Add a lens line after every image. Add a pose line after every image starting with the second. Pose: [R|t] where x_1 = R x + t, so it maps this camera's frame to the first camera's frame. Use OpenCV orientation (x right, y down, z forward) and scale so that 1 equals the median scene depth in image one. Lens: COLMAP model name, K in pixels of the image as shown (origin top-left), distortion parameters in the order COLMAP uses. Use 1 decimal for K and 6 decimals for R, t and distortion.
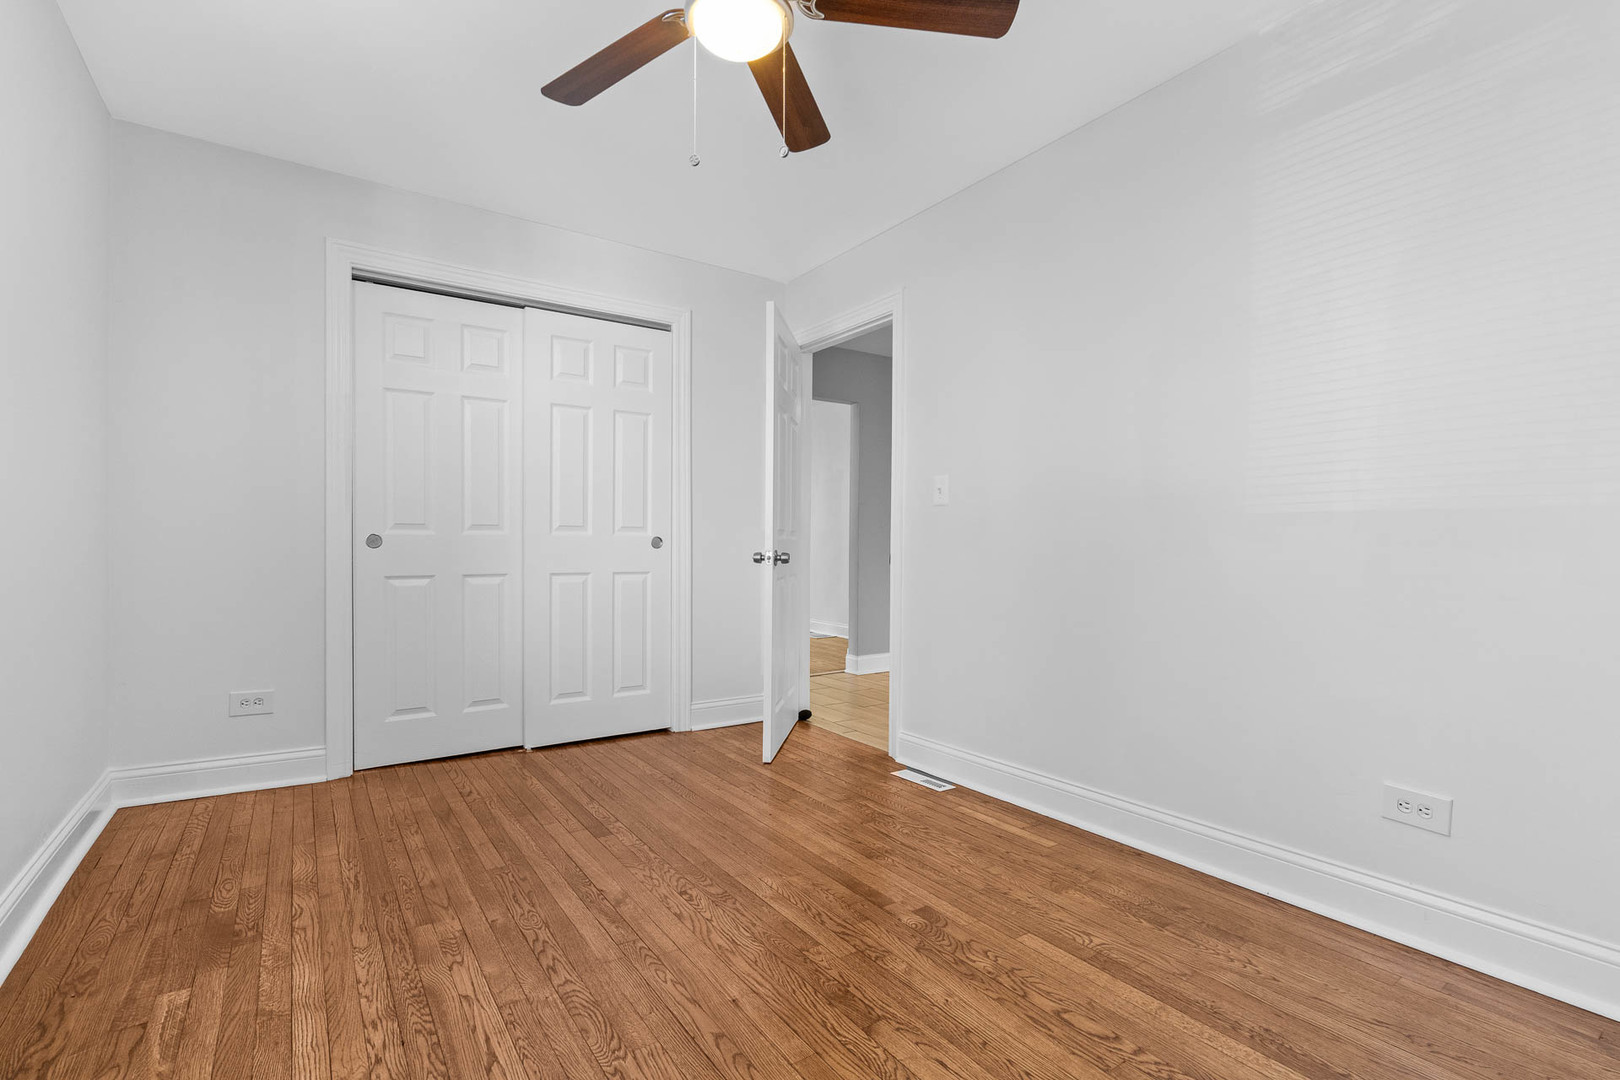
lens RADIAL K [[736.9, 0, 803.2], [0, 736.9, 541.3], [0, 0, 1]] dist [-0.002989, -0.000019]
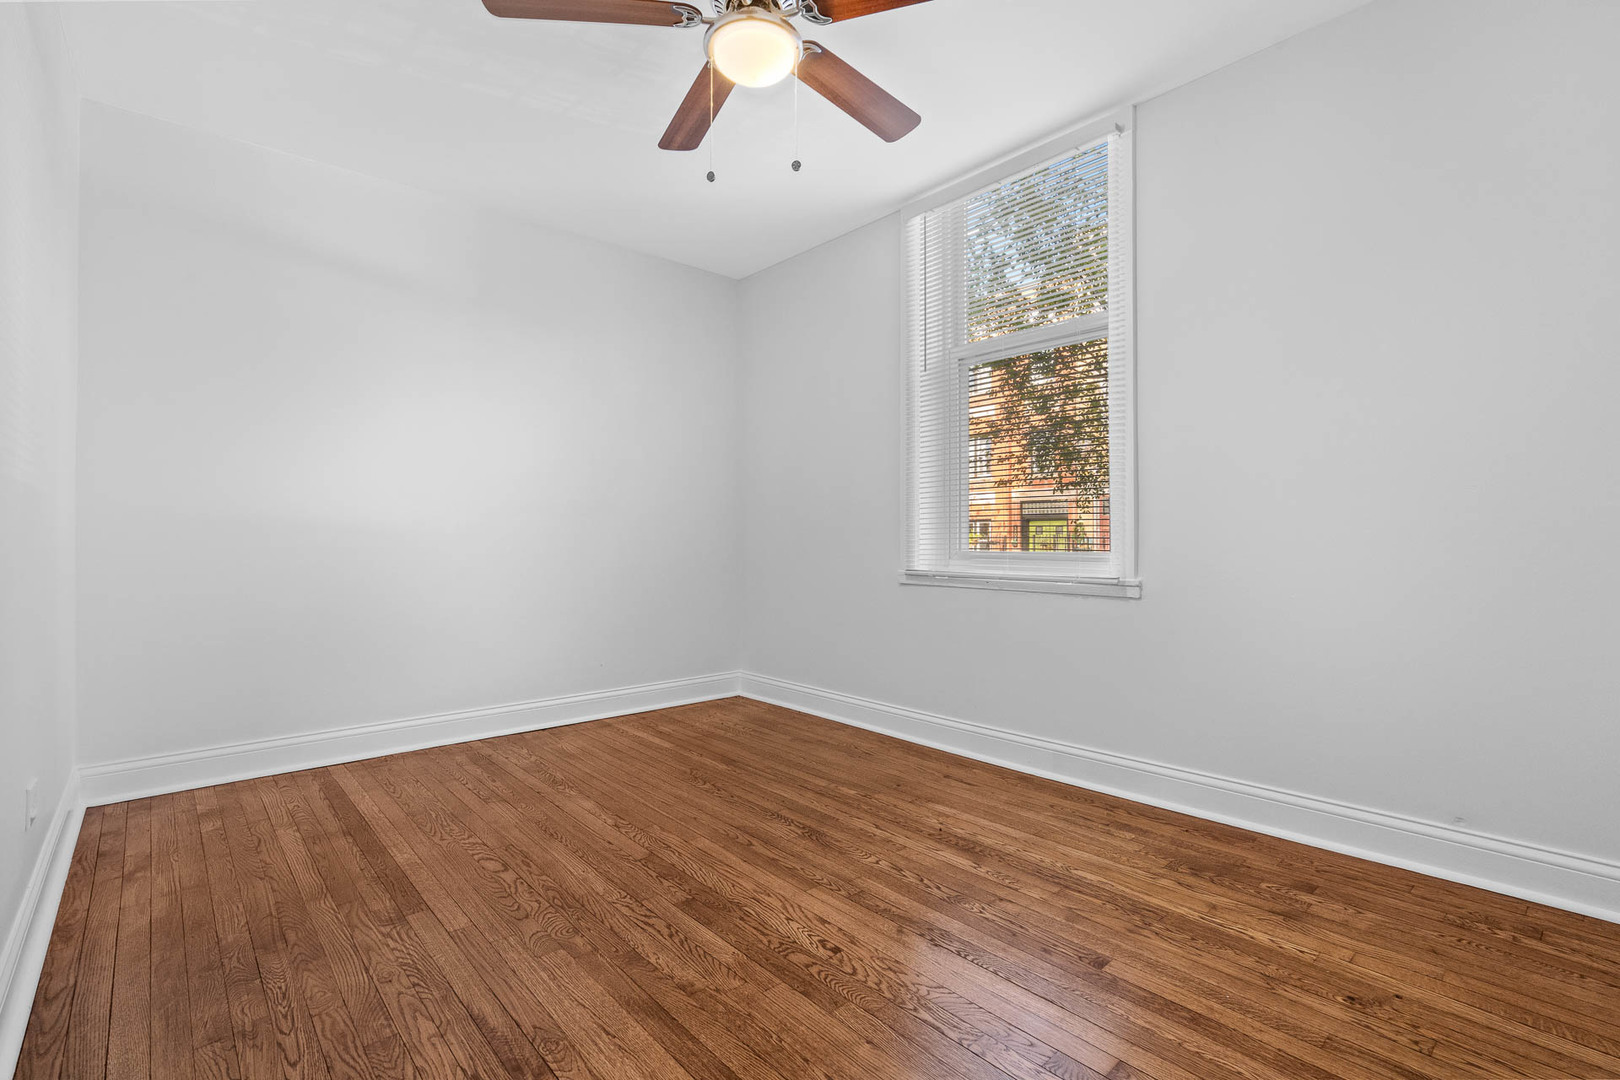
lens RADIAL K [[736.9, 0, 811.9], [0, 736.9, 537.3], [0, 0, 1]] dist [-0.002989, -0.000019]
pose [[-0.991875, -0.001408, -0.127210, -0.035840], [-0.001235, 0.999998, -0.001442, 0.022509], [0.127212, -0.001274, -0.991875, 2.018071]]
